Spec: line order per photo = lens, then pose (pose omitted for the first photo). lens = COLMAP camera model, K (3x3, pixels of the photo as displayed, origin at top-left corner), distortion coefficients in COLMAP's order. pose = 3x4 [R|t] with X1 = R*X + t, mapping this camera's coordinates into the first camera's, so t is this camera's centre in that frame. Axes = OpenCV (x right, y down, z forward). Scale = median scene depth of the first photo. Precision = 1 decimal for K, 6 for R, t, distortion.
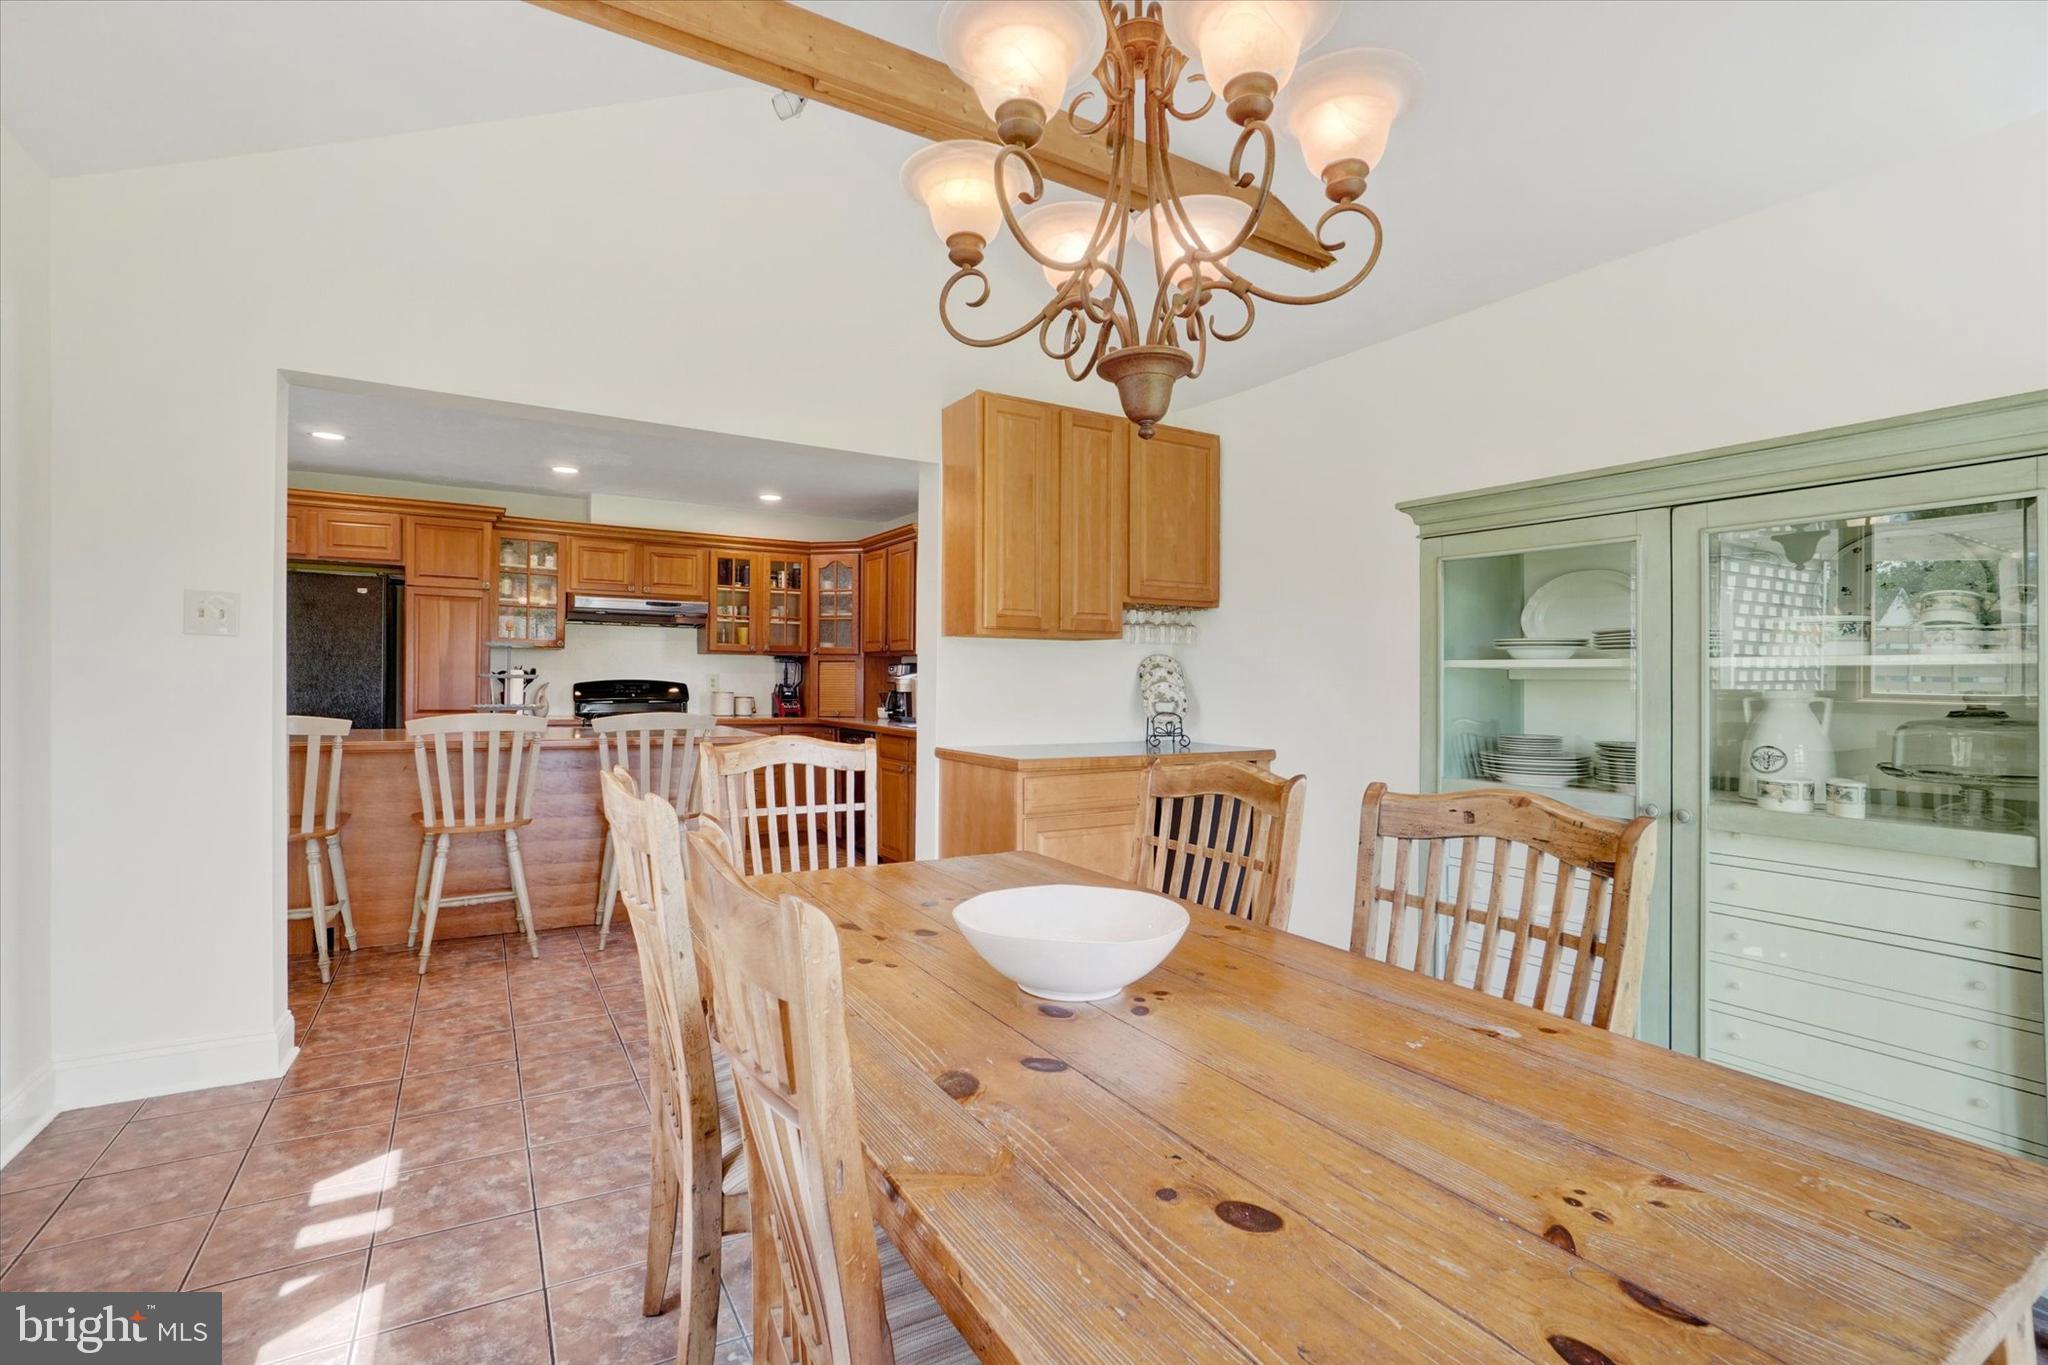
lens RADIAL K [[925.7, 0, 1000.6], [0, 925.7, 686.9], [0, 0, 1]] dist [-0.056023, 0.019868]
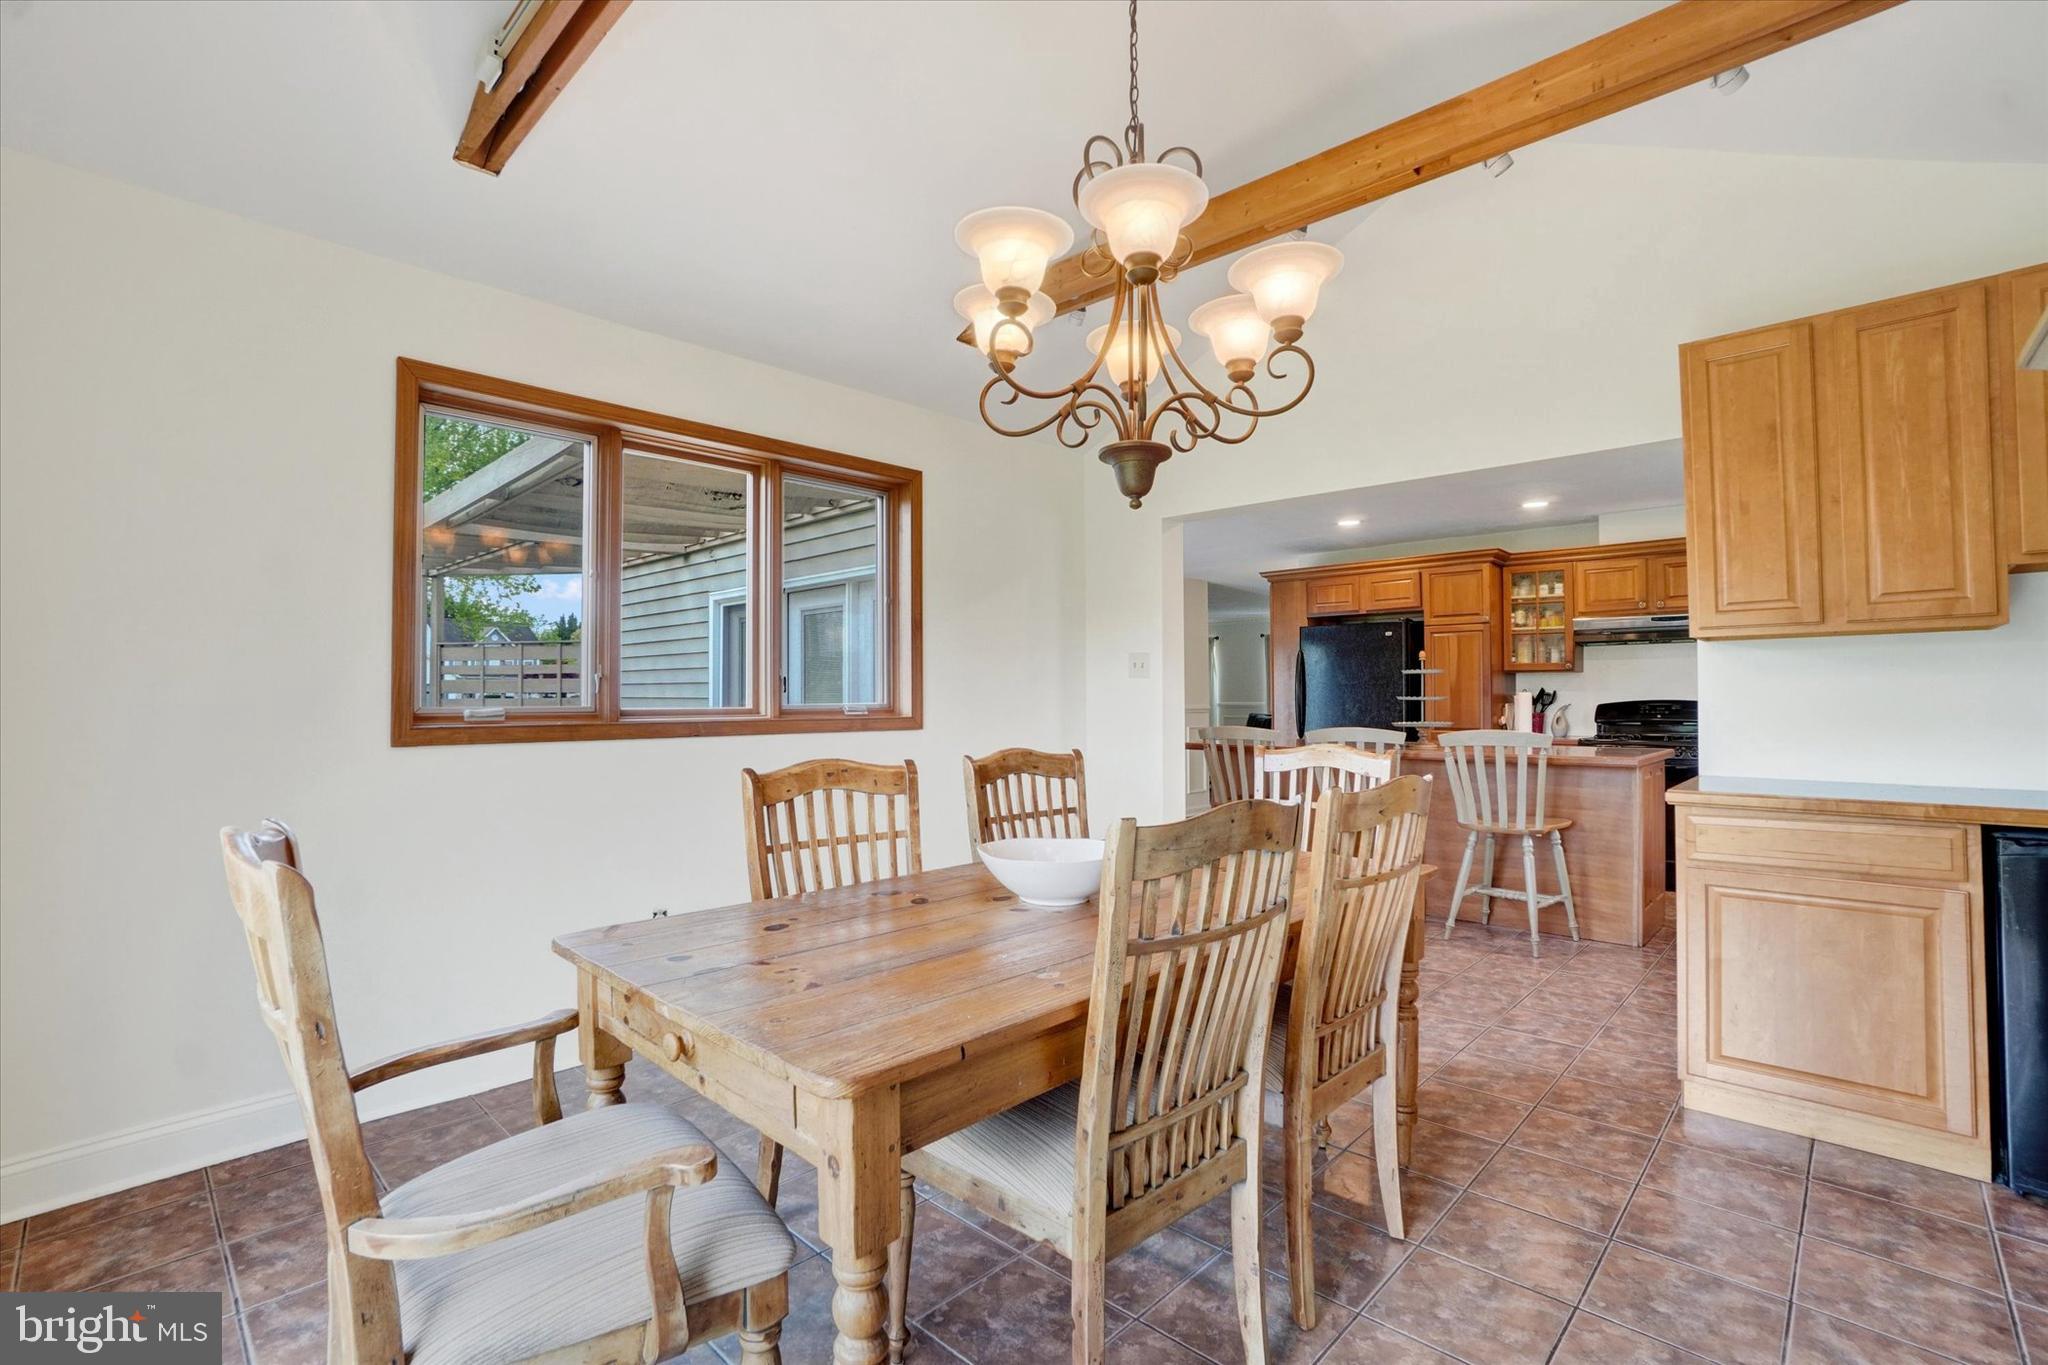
lens RADIAL K [[919.0, 0, 1016.5], [0, 919.0, 683.4], [0, 0, 1]] dist [-0.054235, 0.019640]
pose [[0.273436, -0.031452, -0.961376, 0.323340], [0.000633, 0.999471, -0.032518, 0.005036], [0.961890, 0.008283, 0.273311, 0.114381]]
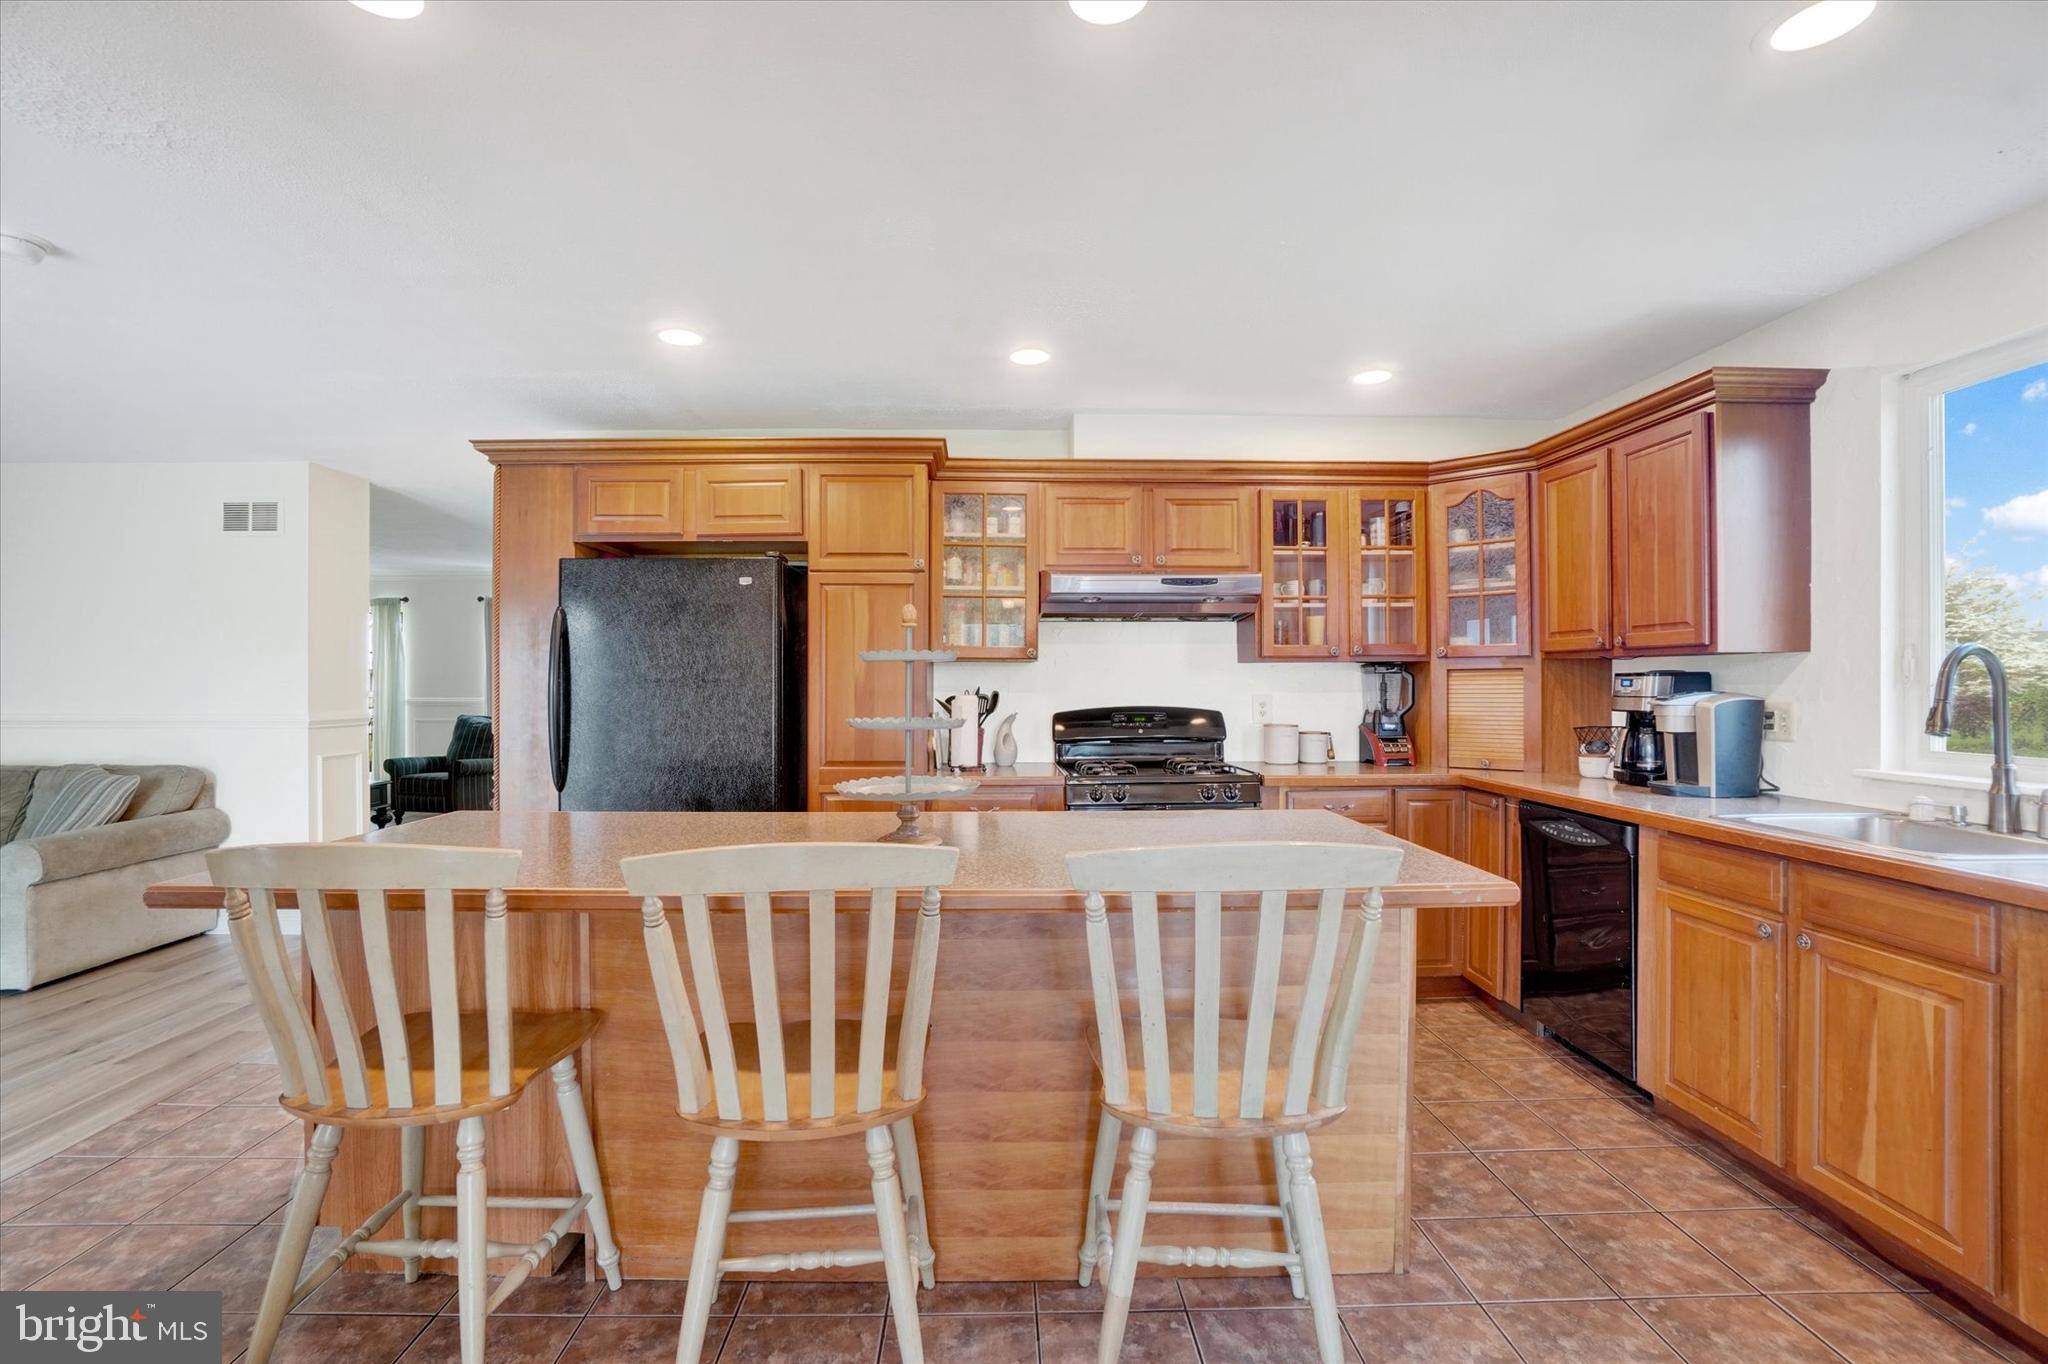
lens RADIAL K [[925.7, 0, 1000.6], [0, 925.7, 686.4], [0, 0, 1]] dist [-0.056023, 0.019868]
pose [[0.870074, -0.014334, -0.492712, -0.180855], [0.011762, 0.999896, -0.008318, -0.018511], [0.492780, 0.001442, 0.870153, 0.422721]]
